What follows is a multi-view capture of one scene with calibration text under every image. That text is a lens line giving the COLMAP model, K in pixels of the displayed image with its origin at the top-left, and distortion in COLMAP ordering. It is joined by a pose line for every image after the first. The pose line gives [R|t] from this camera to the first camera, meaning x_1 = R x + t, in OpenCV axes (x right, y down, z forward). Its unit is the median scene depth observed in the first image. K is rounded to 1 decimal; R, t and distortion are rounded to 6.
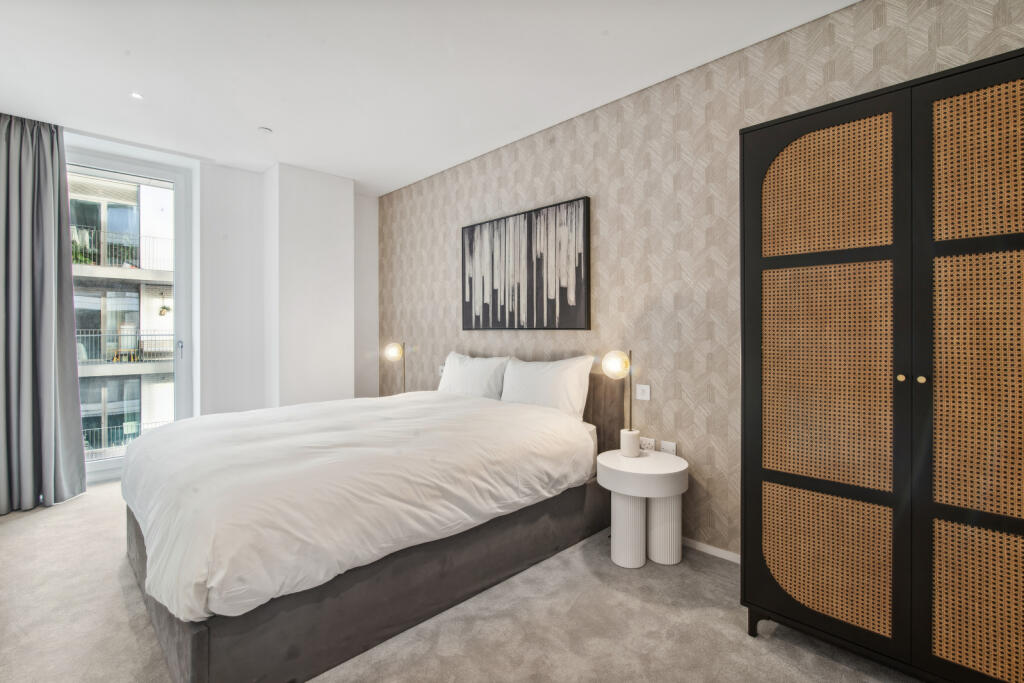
lens RADIAL K [[472.6, 0, 532.5], [0, 472.6, 337.5], [0, 0, 1]] dist [0.000586, -0.000043]
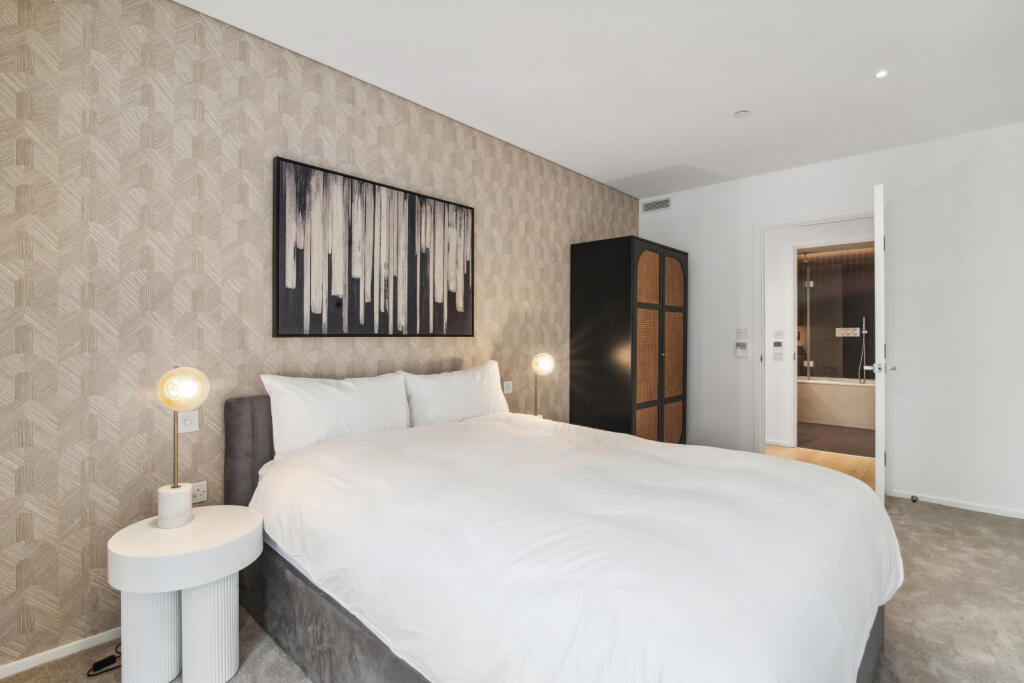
lens RADIAL K [[472.6, 0, 532.5], [0, 472.6, 337.5], [0, 0, 1]] dist [0.000586, -0.000043]
pose [[-0.038001, 0.000509, 0.999278, -0.851998], [0.017061, 0.999854, 0.000140, -0.011342], [-0.999132, 0.017054, -0.038004, 0.838292]]
